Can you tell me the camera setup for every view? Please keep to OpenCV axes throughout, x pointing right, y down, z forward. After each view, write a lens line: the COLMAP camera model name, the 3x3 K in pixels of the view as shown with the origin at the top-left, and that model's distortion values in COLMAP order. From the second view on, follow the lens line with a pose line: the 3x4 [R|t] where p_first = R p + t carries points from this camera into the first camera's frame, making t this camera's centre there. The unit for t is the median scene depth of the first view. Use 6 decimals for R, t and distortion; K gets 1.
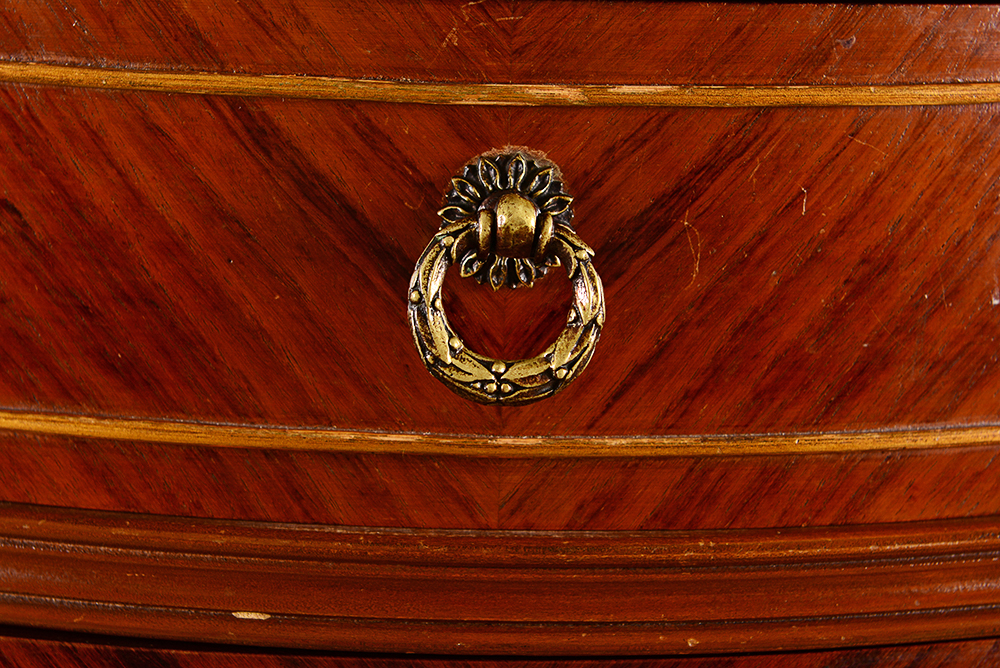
lens RADIAL K [[2924.2, 0, 500.0], [0, 2924.2, 334.0], [0, 0, 1]] dist [0.075652, 0.524998]
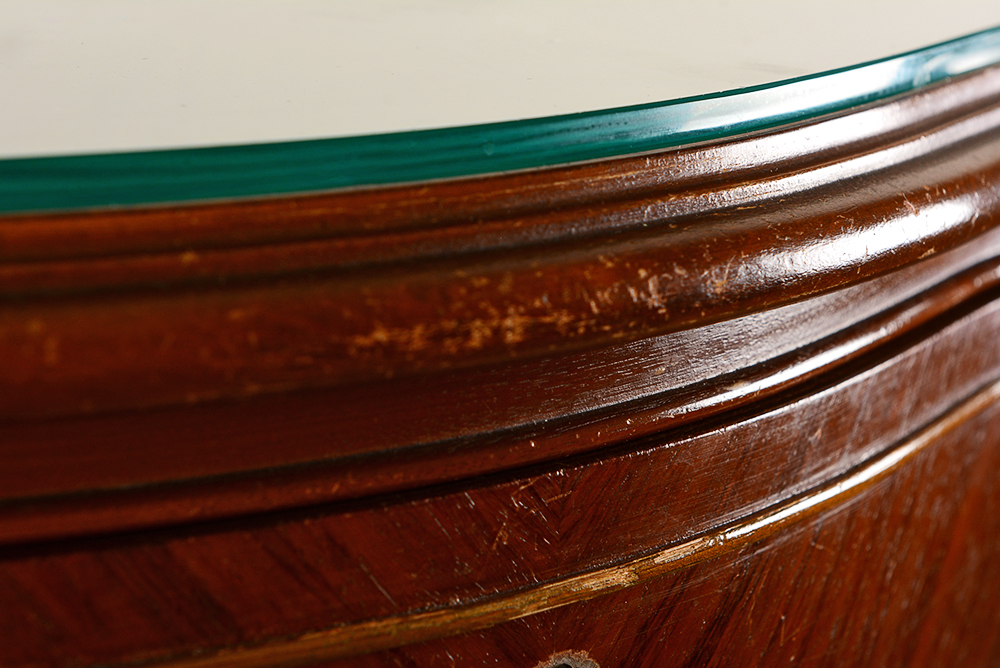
lens RADIAL K [[2924.2, 0, 500.0], [0, 2924.2, 334.0], [0, 0, 1]] dist [0.075652, 0.524998]
pose [[0.756858, -0.153667, 0.635257, -0.486809], [0.106633, 0.987977, 0.111945, -0.236528], [-0.644822, -0.016987, 0.764144, 0.423406]]
